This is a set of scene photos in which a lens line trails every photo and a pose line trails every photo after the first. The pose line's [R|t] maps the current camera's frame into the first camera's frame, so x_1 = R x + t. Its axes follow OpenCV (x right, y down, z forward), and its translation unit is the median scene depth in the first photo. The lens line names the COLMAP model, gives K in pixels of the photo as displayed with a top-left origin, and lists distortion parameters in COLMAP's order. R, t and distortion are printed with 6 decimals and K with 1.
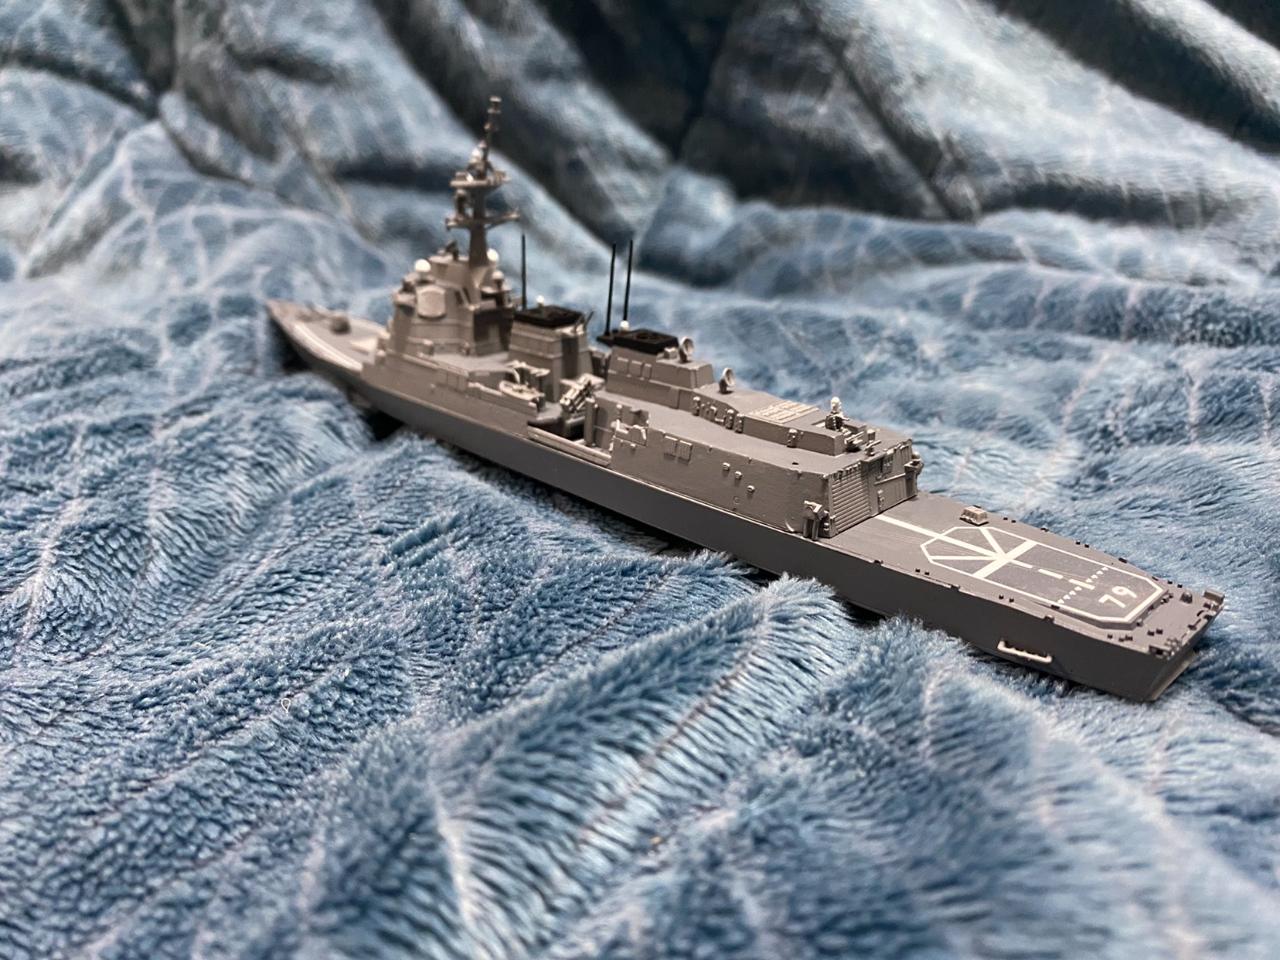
lens RADIAL K [[991.2, 0, 633.4], [0, 991.2, 468.6], [0, 0, 1]] dist [-0.009459, -0.001757]
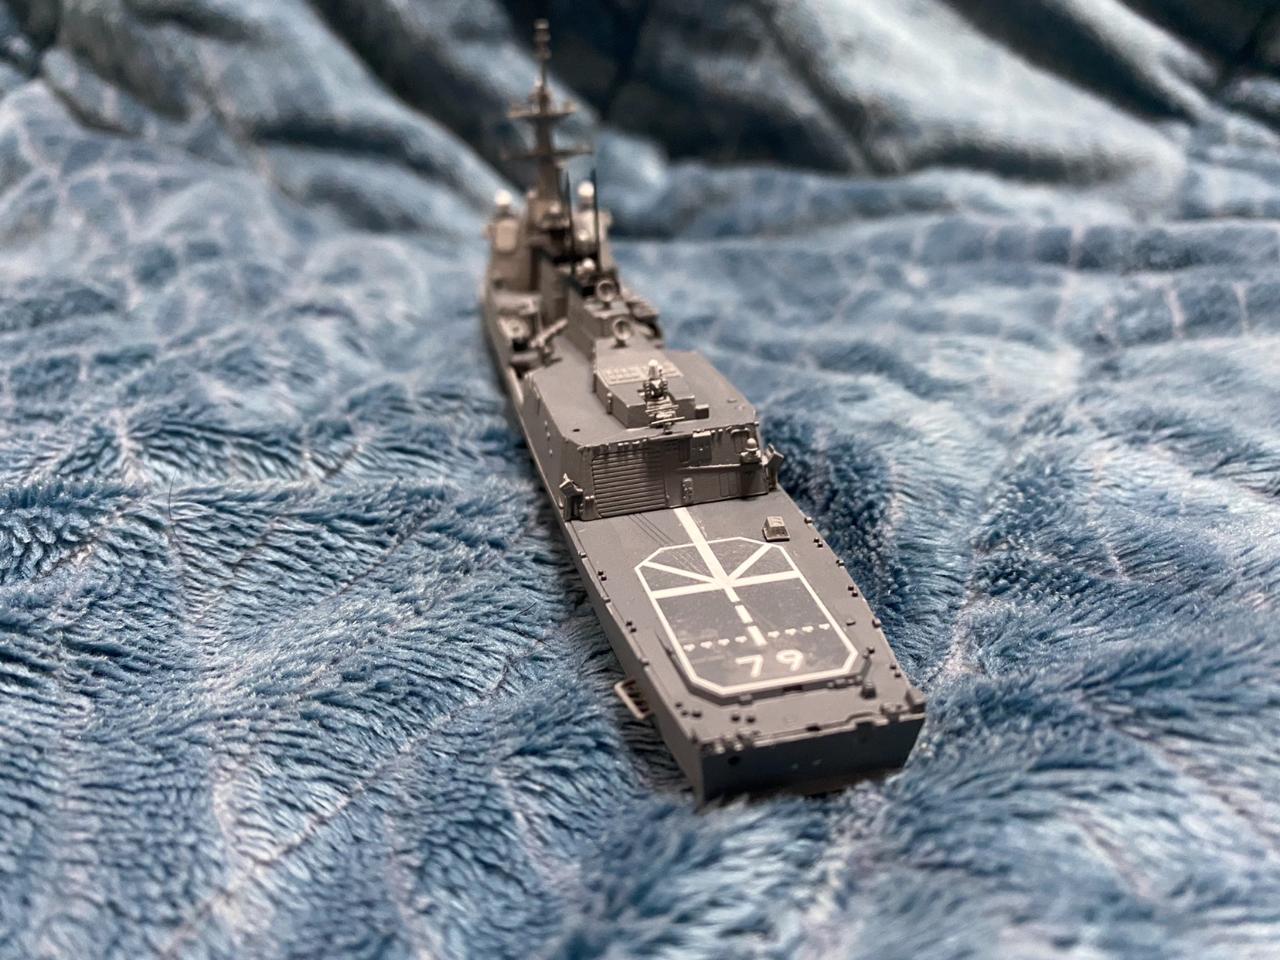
lens RADIAL K [[997.3, 0, 637.7], [0, 997.3, 474.9], [0, 0, 1]] dist [-0.023964, 0.013582]
pose [[0.987878, -0.041790, 0.149503, -0.101097], [0.041655, 0.999124, 0.004032, 0.045831], [-0.149540, 0.002245, 0.988753, 0.000513]]
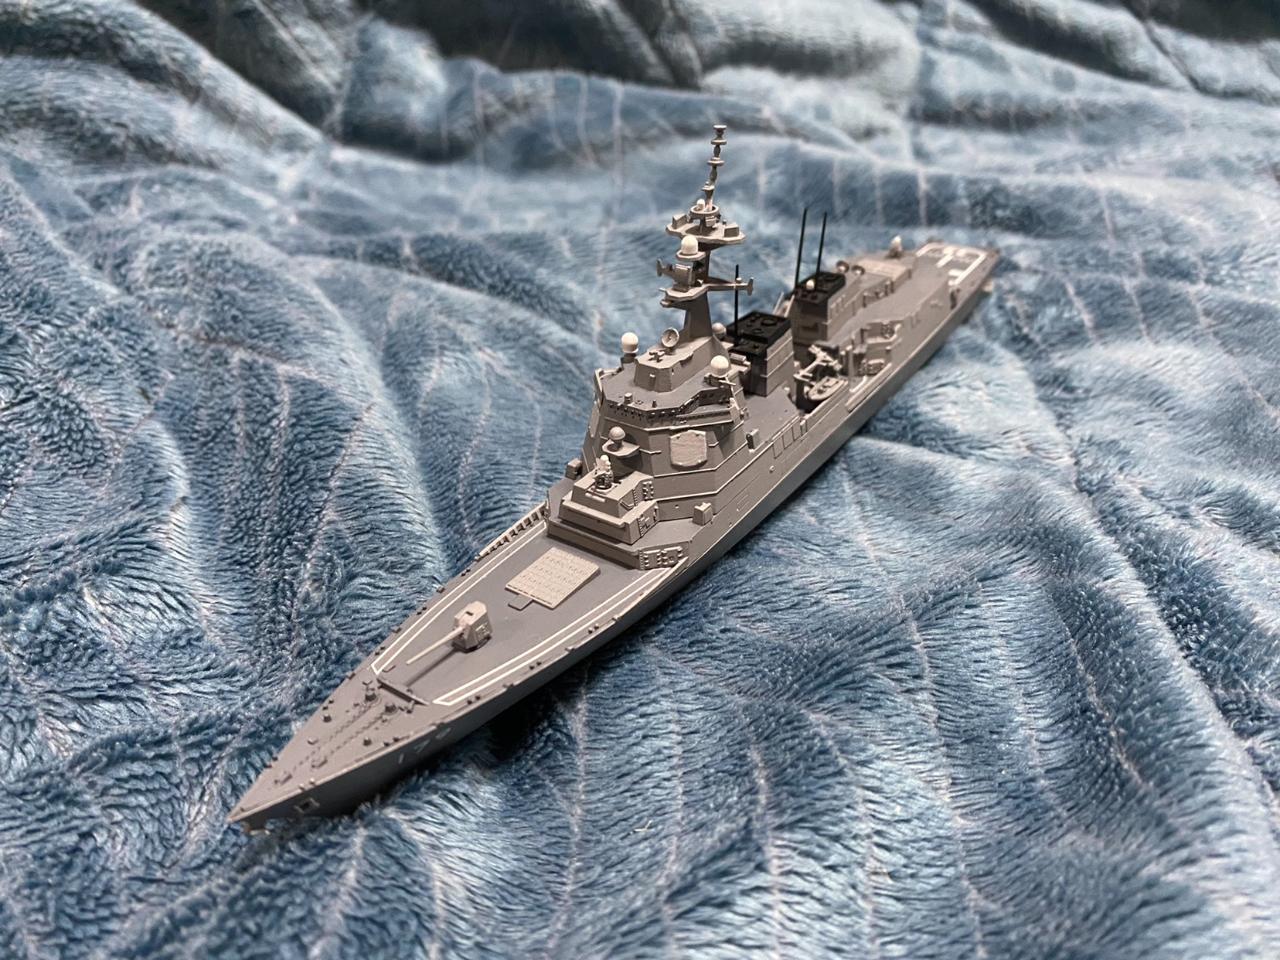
lens RADIAL K [[991.2, 0, 633.4], [0, 991.2, 468.6], [0, 0, 1]] dist [-0.009459, -0.001757]
pose [[0.846334, -0.230683, 0.480108, -0.294065], [0.116466, 0.959687, 0.255805, -0.133528], [-0.519763, -0.160580, 0.839083, 0.106192]]
